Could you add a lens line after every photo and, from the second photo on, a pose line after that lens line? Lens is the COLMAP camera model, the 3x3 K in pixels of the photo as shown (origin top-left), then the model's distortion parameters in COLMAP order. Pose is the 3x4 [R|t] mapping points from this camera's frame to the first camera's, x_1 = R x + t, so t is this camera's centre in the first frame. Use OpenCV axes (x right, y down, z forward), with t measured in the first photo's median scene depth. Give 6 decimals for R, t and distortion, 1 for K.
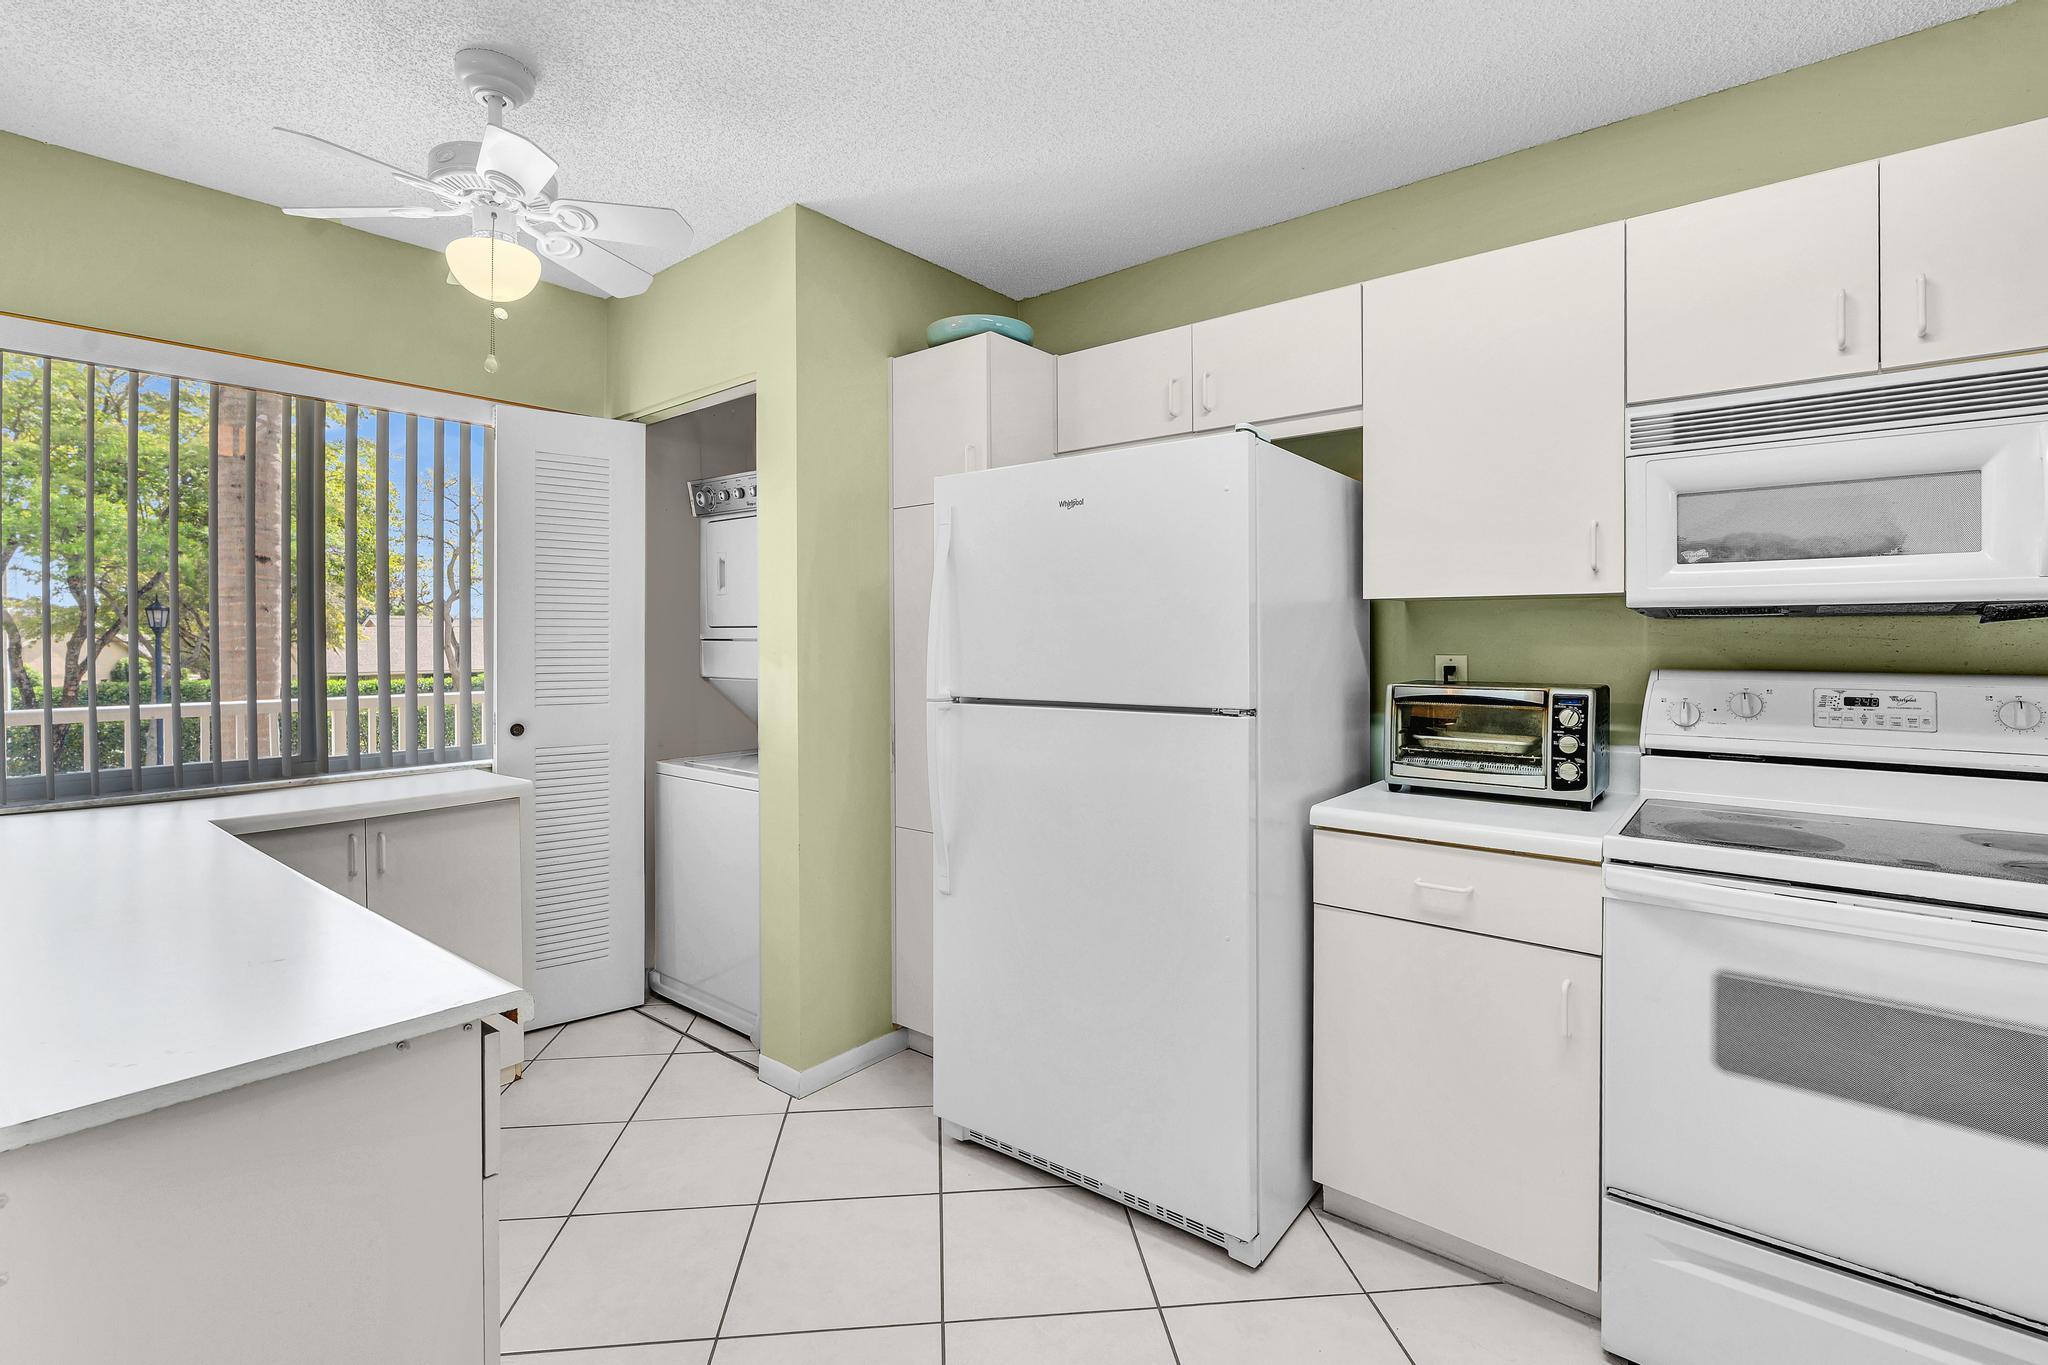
lens RADIAL K [[941.7, 0, 1019.9], [0, 941.7, 630.7], [0, 0, 1]] dist [-0.001883, 0.000068]
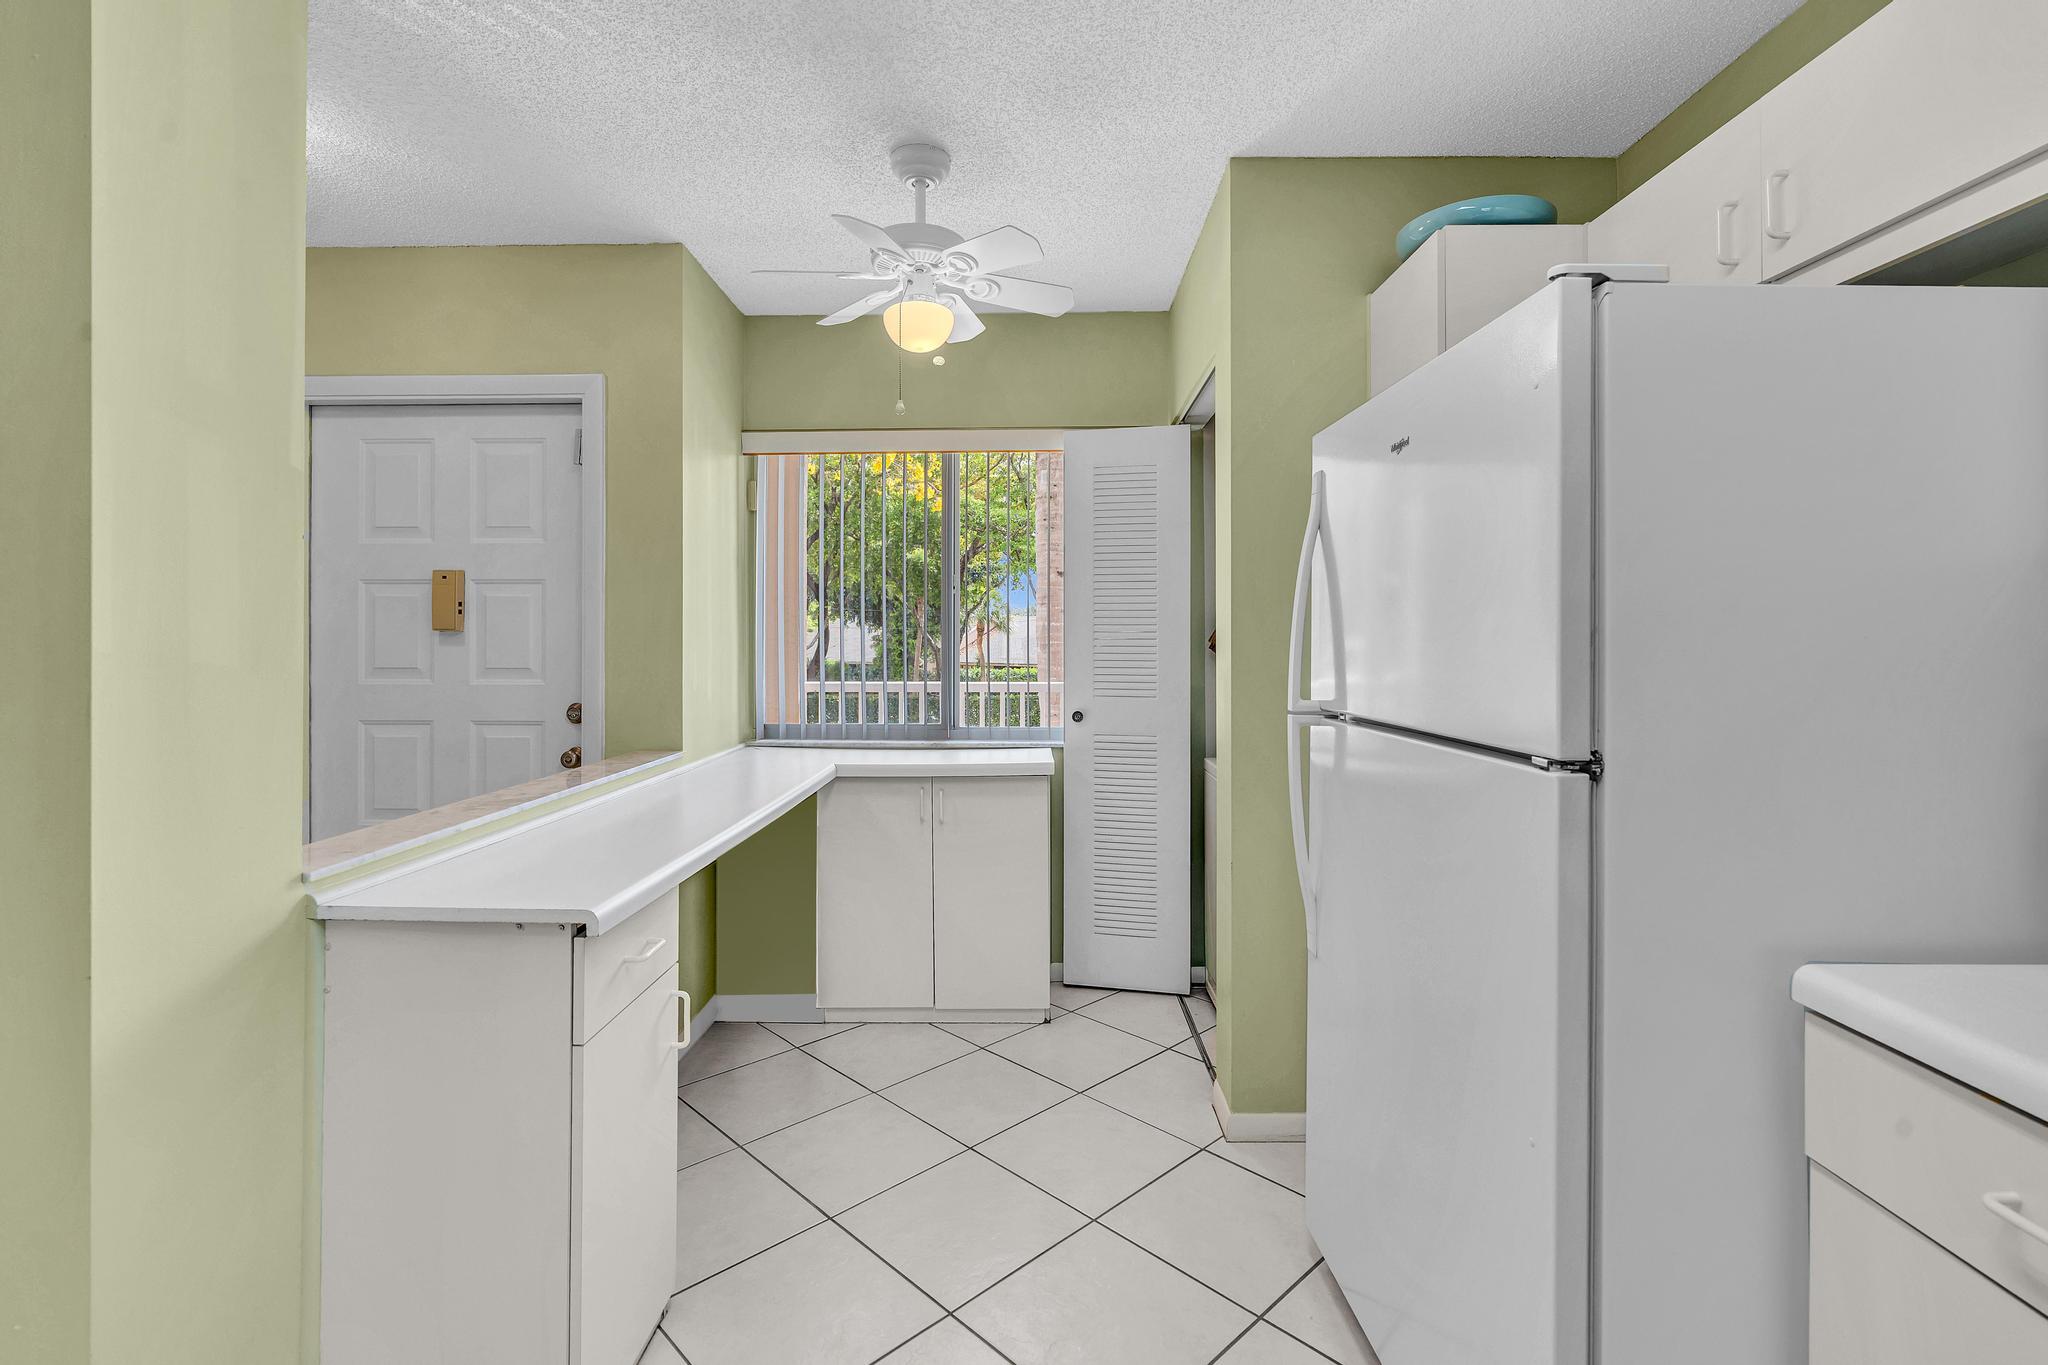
lens RADIAL K [[941.7, 0, 1019.9], [0, 941.7, 630.7], [0, 0, 1]] dist [-0.001883, 0.000068]
pose [[0.620576, -0.000421, -0.784146, 0.408303], [0.003260, 0.999993, 0.002044, -0.000373], [0.784140, -0.003825, 0.620573, 0.321136]]
